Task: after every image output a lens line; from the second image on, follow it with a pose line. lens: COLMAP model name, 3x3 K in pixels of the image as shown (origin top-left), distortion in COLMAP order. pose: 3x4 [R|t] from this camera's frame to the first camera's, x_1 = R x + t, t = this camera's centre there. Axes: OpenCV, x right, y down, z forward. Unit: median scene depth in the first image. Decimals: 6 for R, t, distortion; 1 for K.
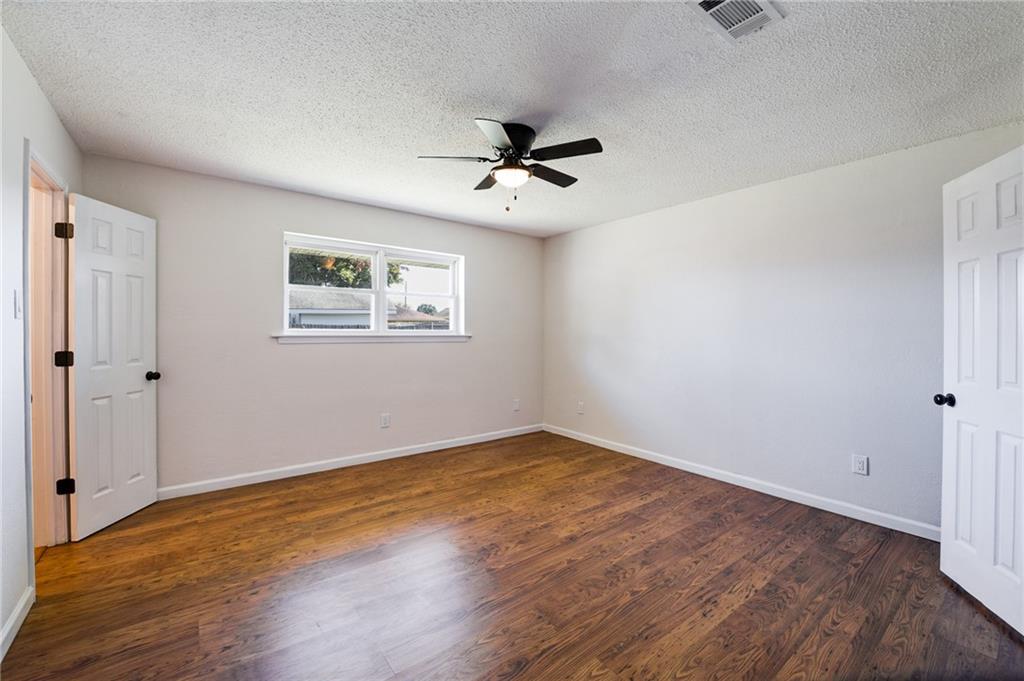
lens RADIAL K [[417.2, 0, 511.9], [0, 417.2, 334.2], [0, 0, 1]] dist [-0.017546, -0.000829]
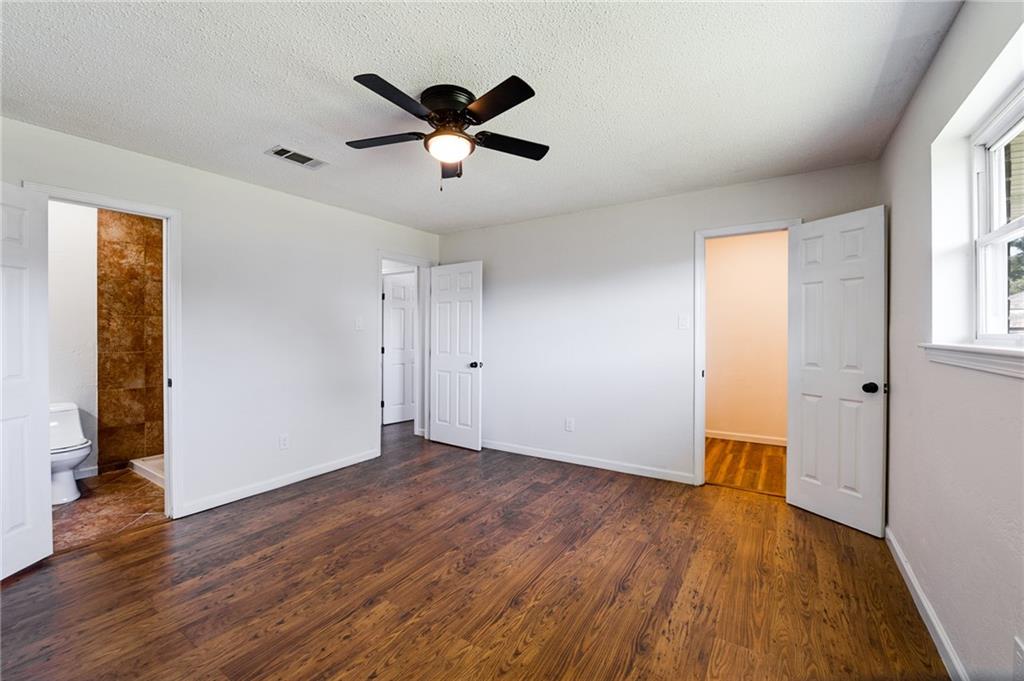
lens RADIAL K [[417.2, 0, 508.0], [0, 417.2, 337.6], [0, 0, 1]] dist [-0.017546, -0.000829]
pose [[-0.947000, -0.002288, -0.321226, 0.153776], [-0.007491, 0.999860, 0.014965, -0.014277], [0.321146, 0.016578, -0.946884, 1.831391]]
